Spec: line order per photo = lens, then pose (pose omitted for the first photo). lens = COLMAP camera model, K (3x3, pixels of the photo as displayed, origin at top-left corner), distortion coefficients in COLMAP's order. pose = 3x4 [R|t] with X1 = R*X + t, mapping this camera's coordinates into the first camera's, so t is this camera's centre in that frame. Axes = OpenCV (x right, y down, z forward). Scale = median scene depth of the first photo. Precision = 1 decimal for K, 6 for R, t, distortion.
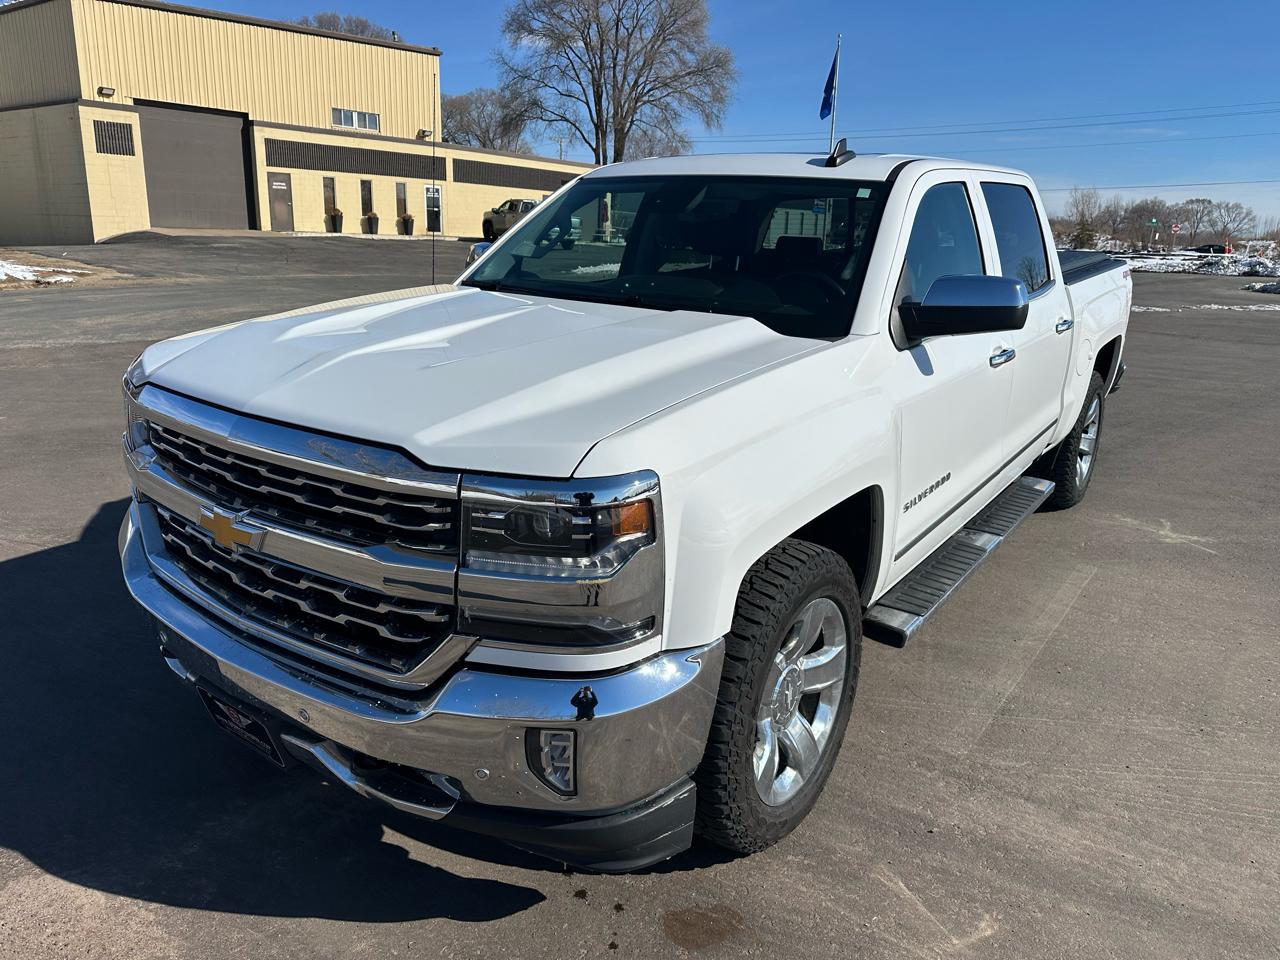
lens RADIAL K [[927.4, 0, 660.9], [0, 927.4, 480.0], [0, 0, 1]] dist [0.017929, -0.026674]
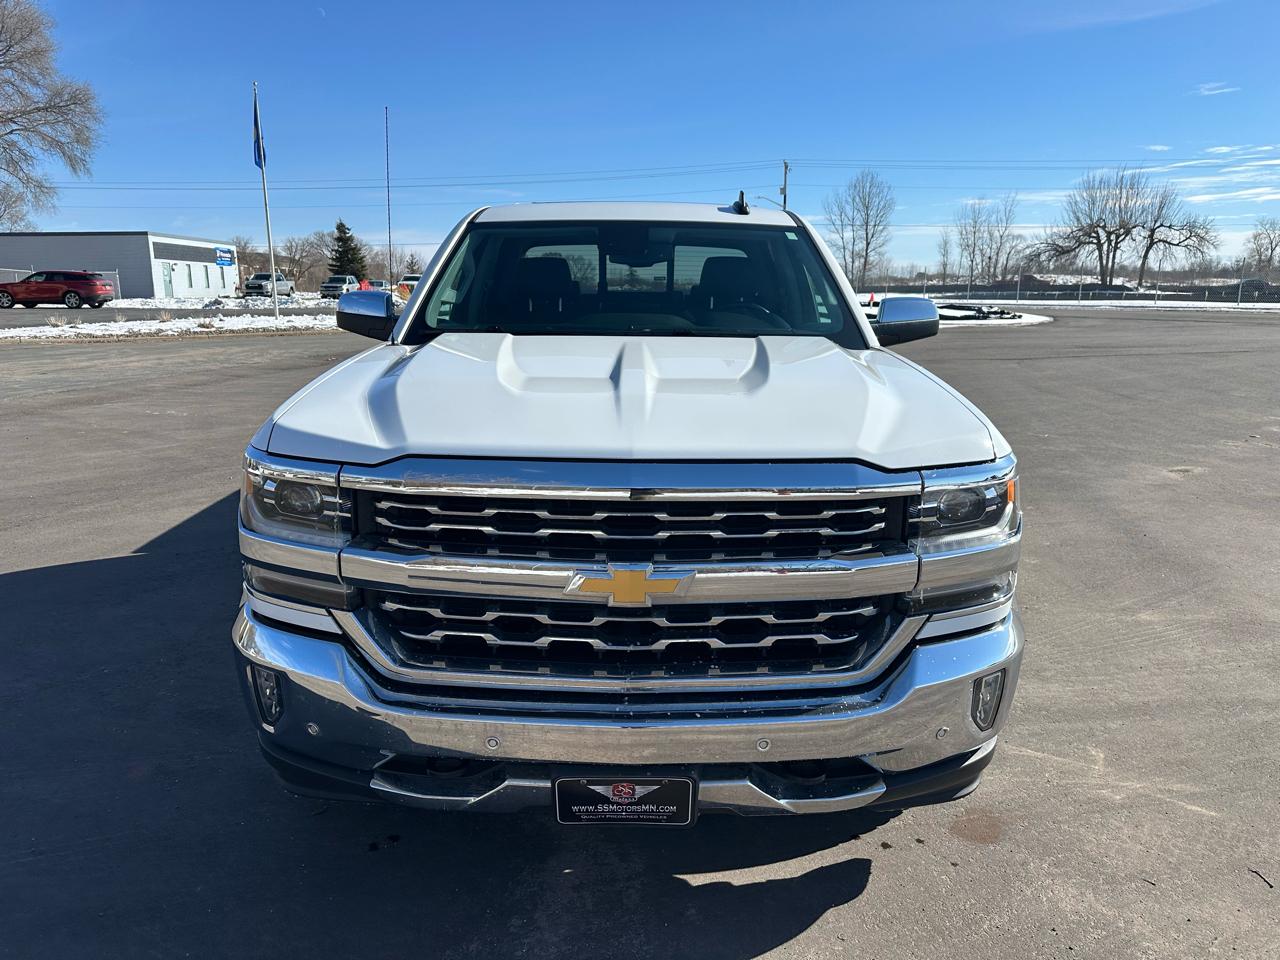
lens RADIAL K [[927.4, 0, 635.6], [0, 927.4, 488.9], [0, 0, 1]] dist [0.017929, -0.026674]
pose [[0.797974, -0.152851, 0.582987, -0.100199], [0.179451, 0.983690, 0.012283, -0.005220], [-0.575356, 0.094816, 0.812389, 0.023890]]
